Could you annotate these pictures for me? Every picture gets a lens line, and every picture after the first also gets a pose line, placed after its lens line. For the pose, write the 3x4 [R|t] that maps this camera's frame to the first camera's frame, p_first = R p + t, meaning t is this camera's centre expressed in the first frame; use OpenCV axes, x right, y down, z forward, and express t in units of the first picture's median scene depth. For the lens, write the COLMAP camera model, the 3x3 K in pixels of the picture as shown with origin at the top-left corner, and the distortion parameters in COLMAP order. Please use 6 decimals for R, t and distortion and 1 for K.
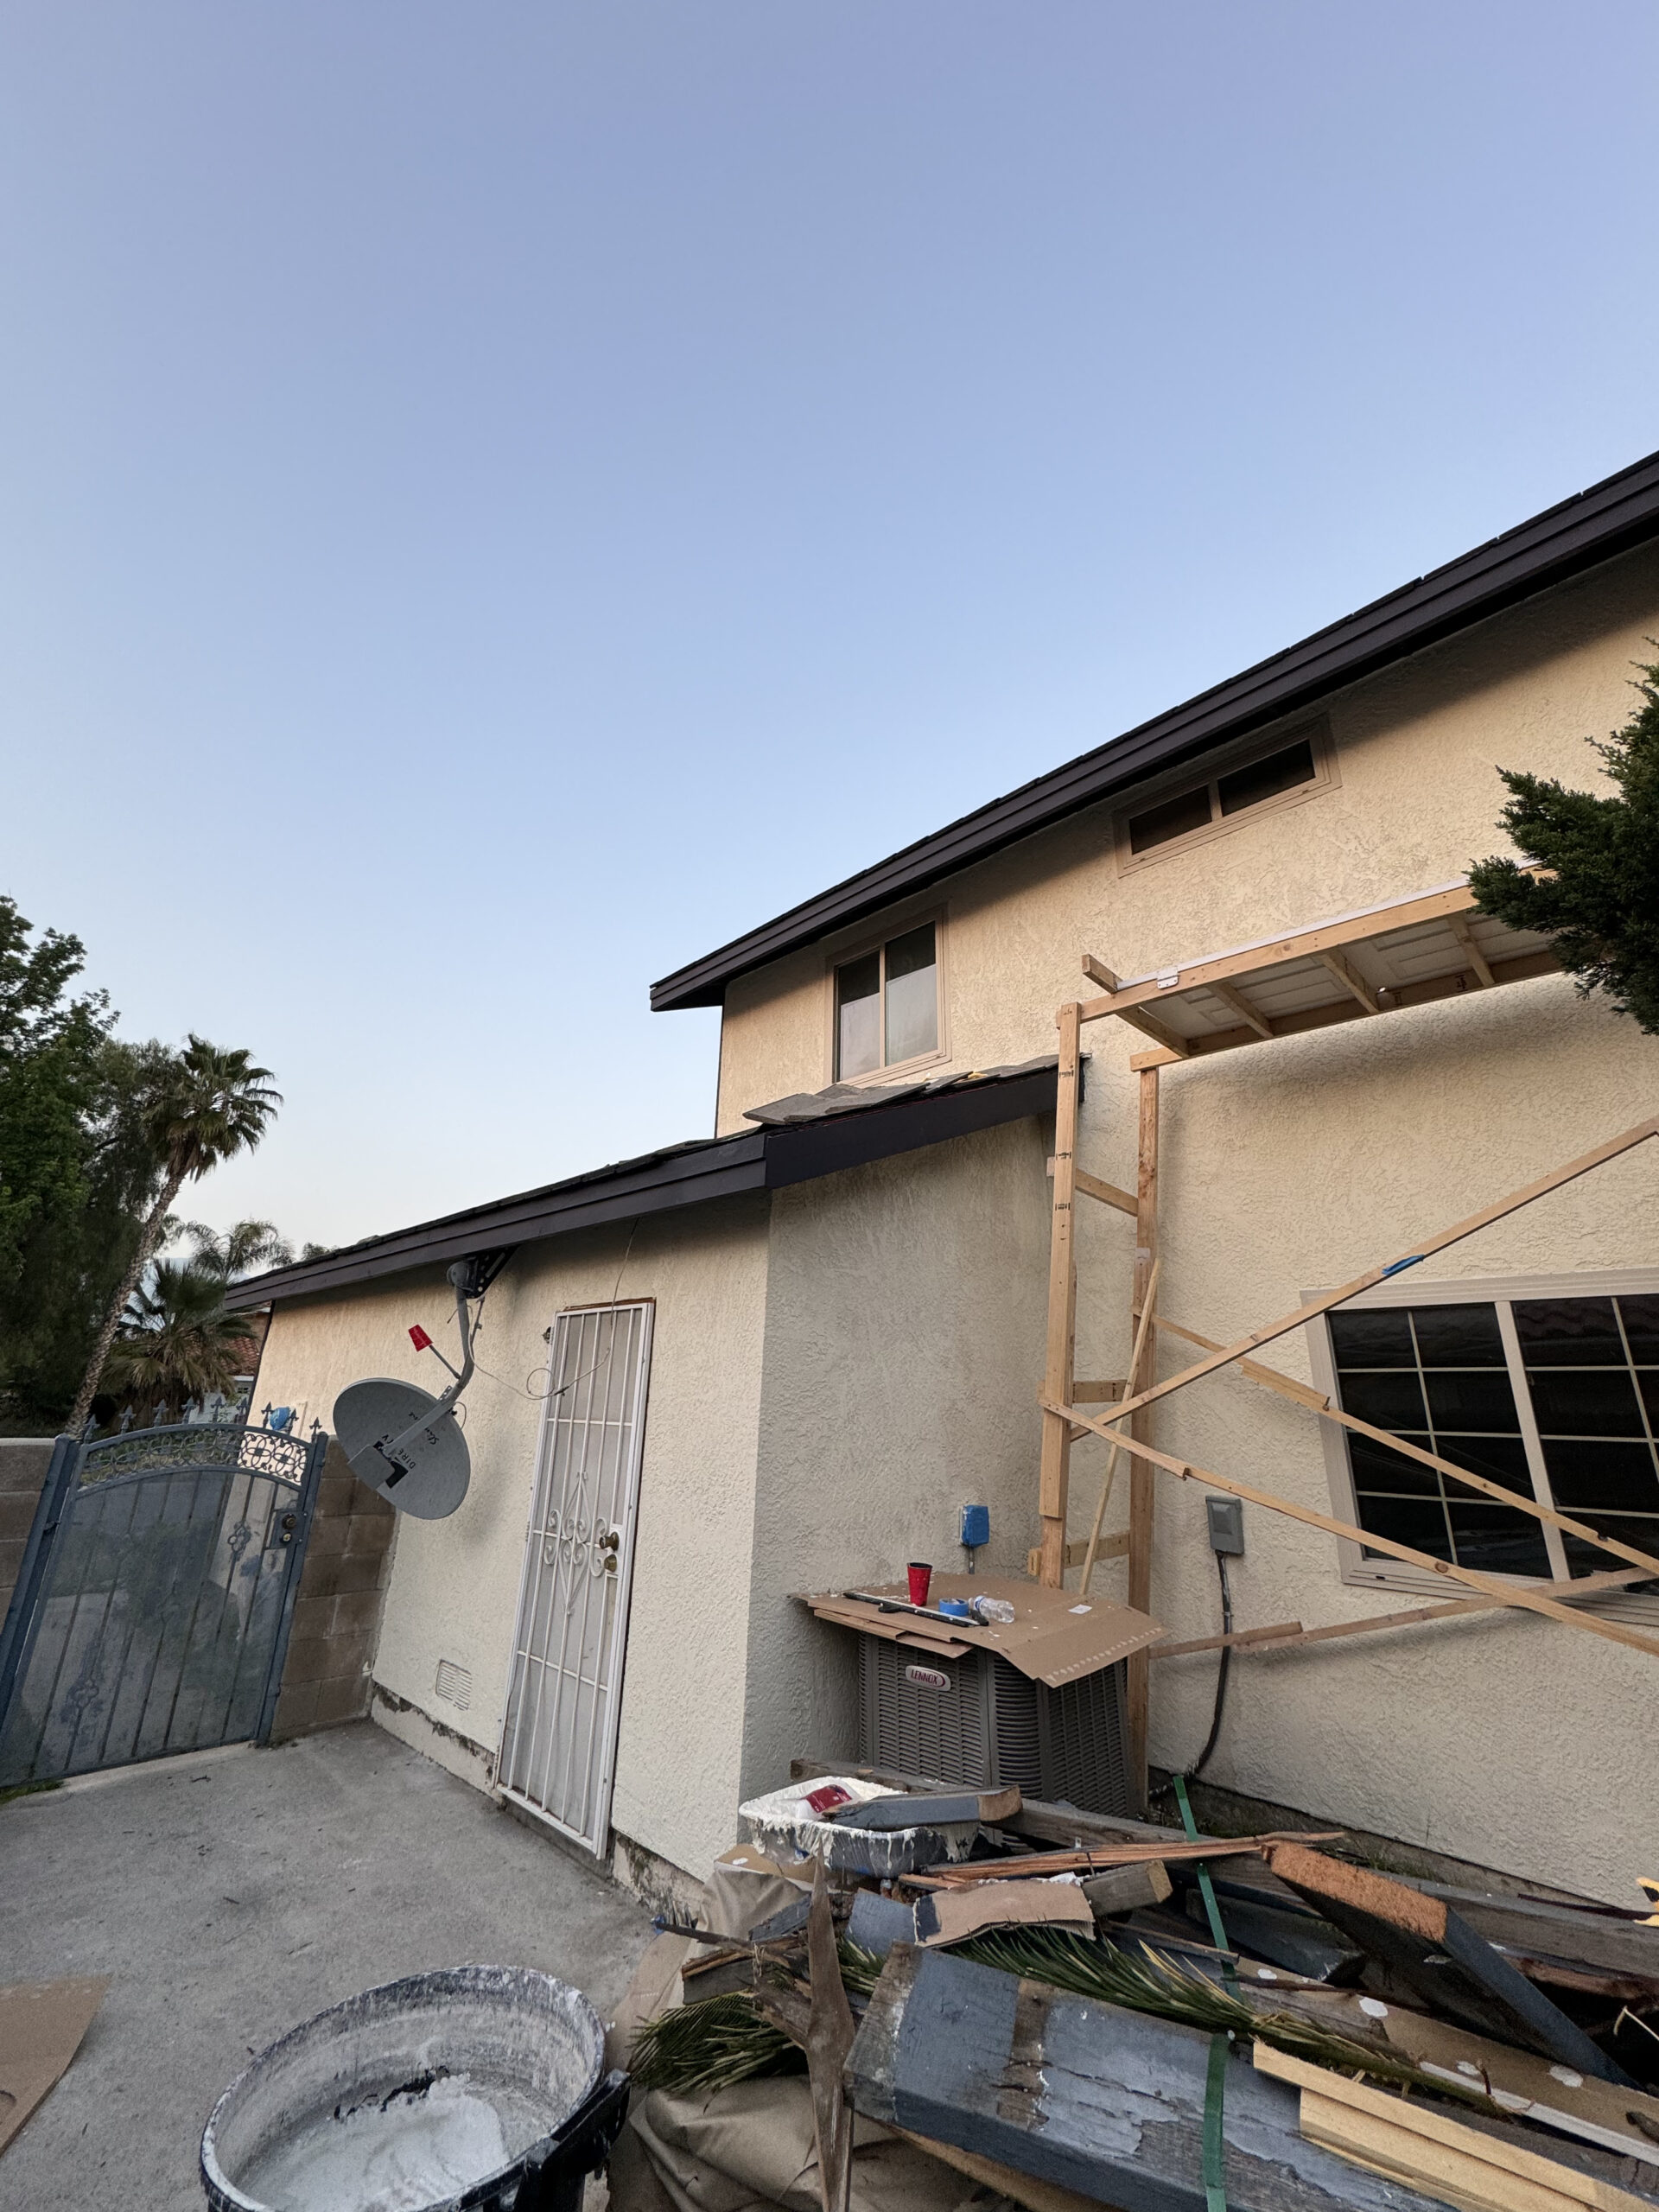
lens RADIAL K [[886.1, 0, 829.5], [0, 886.1, 1106.0], [0, 0, 1]] dist [-0.000092, 0.000023]
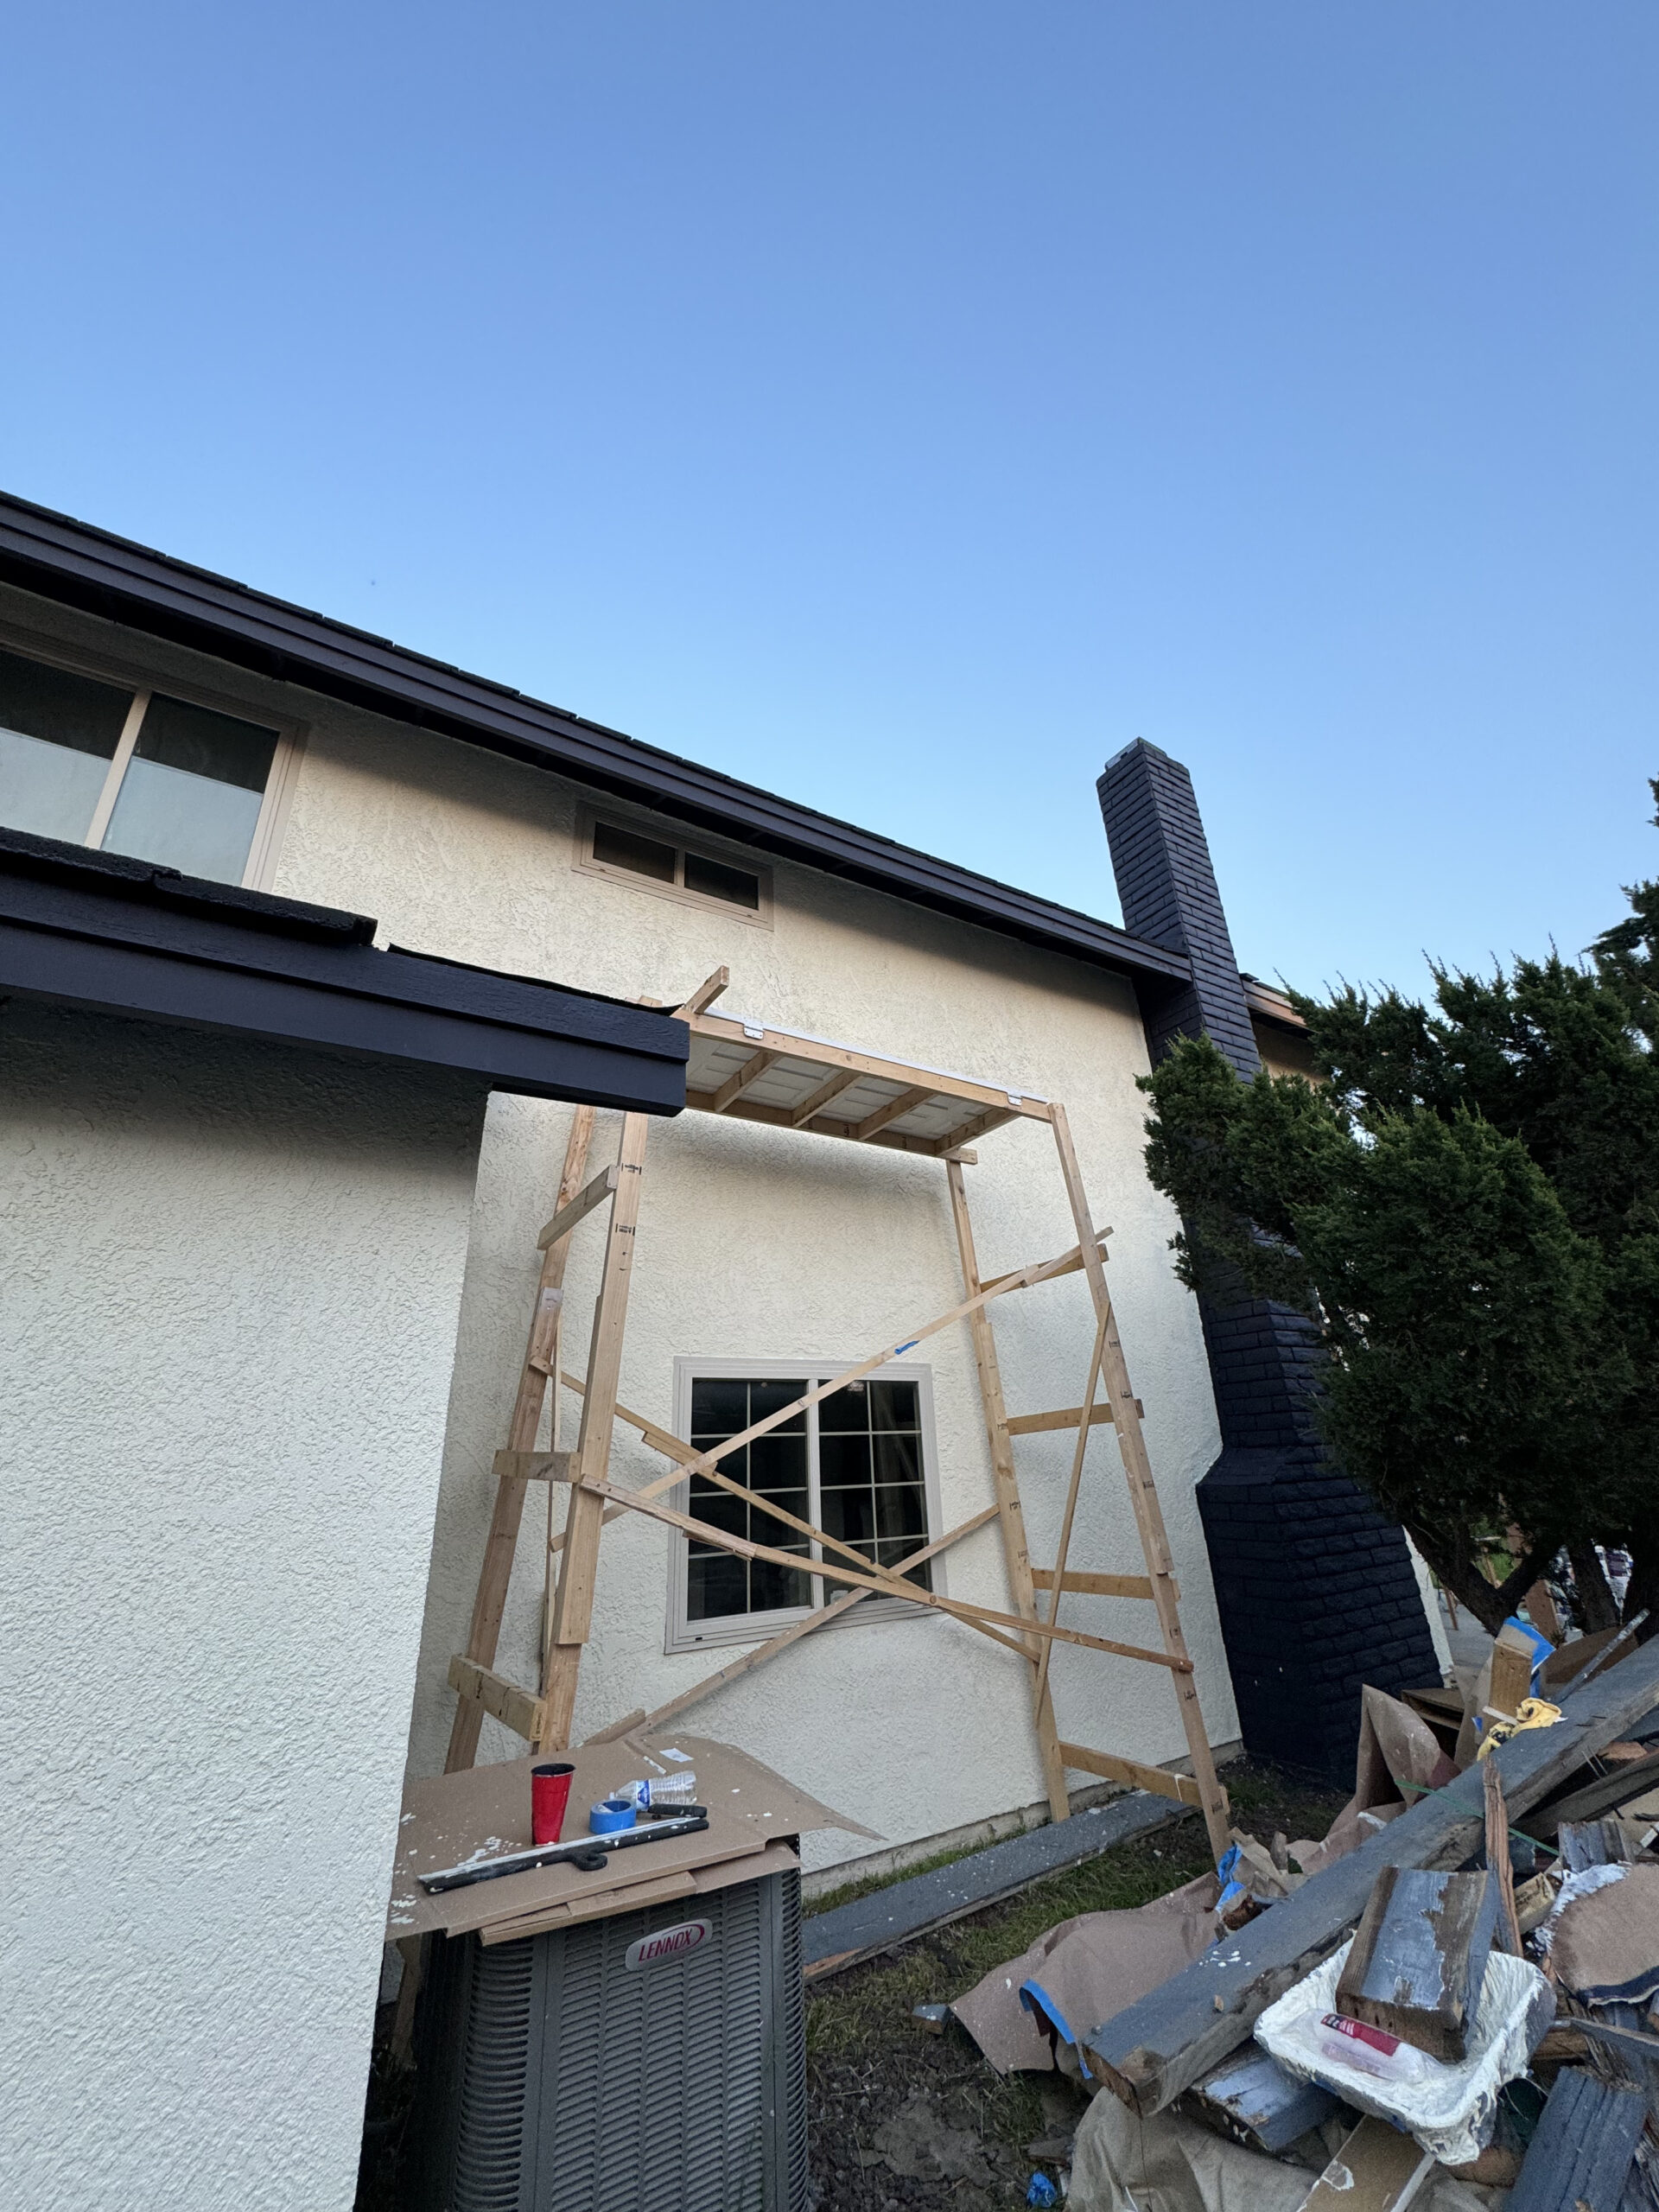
lens RADIAL K [[886.1, 0, 829.5], [0, 886.1, 1106.0], [0, 0, 1]] dist [-0.000092, 0.000023]
pose [[0.227606, 0.334677, 0.914432, -0.468334], [-0.271395, 0.923672, -0.270507, 0.177139], [-0.935169, -0.186603, 0.301063, 0.605541]]
